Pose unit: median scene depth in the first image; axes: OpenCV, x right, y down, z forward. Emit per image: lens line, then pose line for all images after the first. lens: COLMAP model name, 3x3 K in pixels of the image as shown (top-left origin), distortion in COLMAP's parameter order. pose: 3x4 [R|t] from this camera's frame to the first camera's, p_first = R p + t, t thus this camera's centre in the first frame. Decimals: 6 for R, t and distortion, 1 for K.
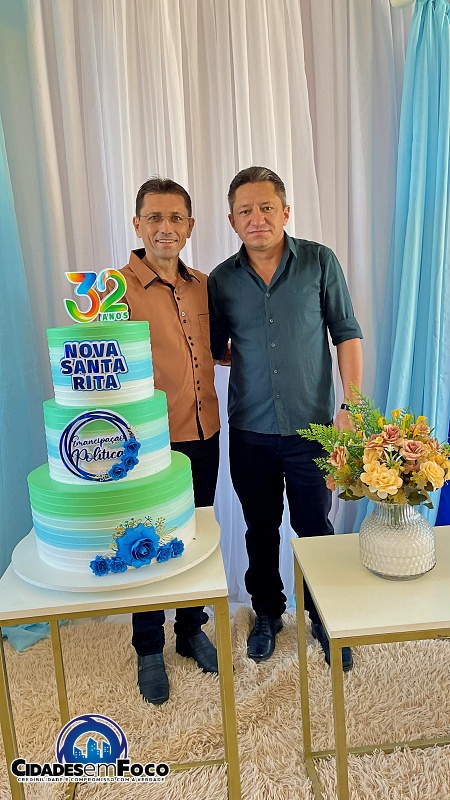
lens RADIAL K [[606.4, 0, 225.6], [0, 606.4, 400.7], [0, 0, 1]] dist [0.081437, -0.079408]
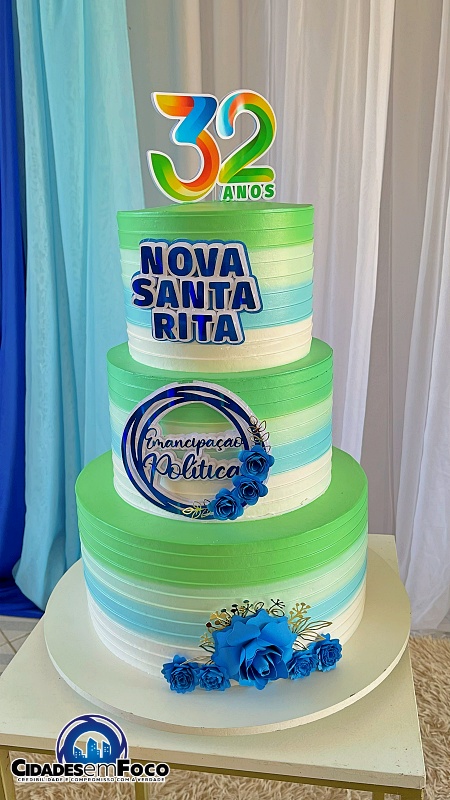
lens RADIAL K [[696.7, 0, 230.5], [0, 696.7, 403.6], [0, 0, 1]] dist [0.049644, -0.021939]
pose [[0.970305, 0.108024, -0.216422, -0.054070], [-0.075963, 0.985556, 0.151358, -0.055104], [0.229647, -0.130423, 0.964496, 0.433509]]
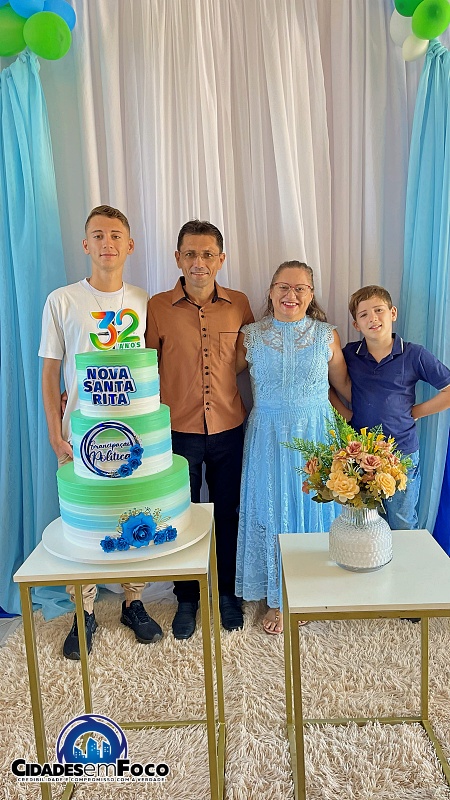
lens RADIAL K [[606.4, 0, 230.3], [0, 606.4, 403.9], [0, 0, 1]] dist [0.081437, -0.079408]
pose [[0.996346, 0.034996, -0.077904, 0.129149], [-0.034927, 0.999387, 0.002242, -0.030512], [0.077935, 0.000487, 0.996958, -0.230456]]
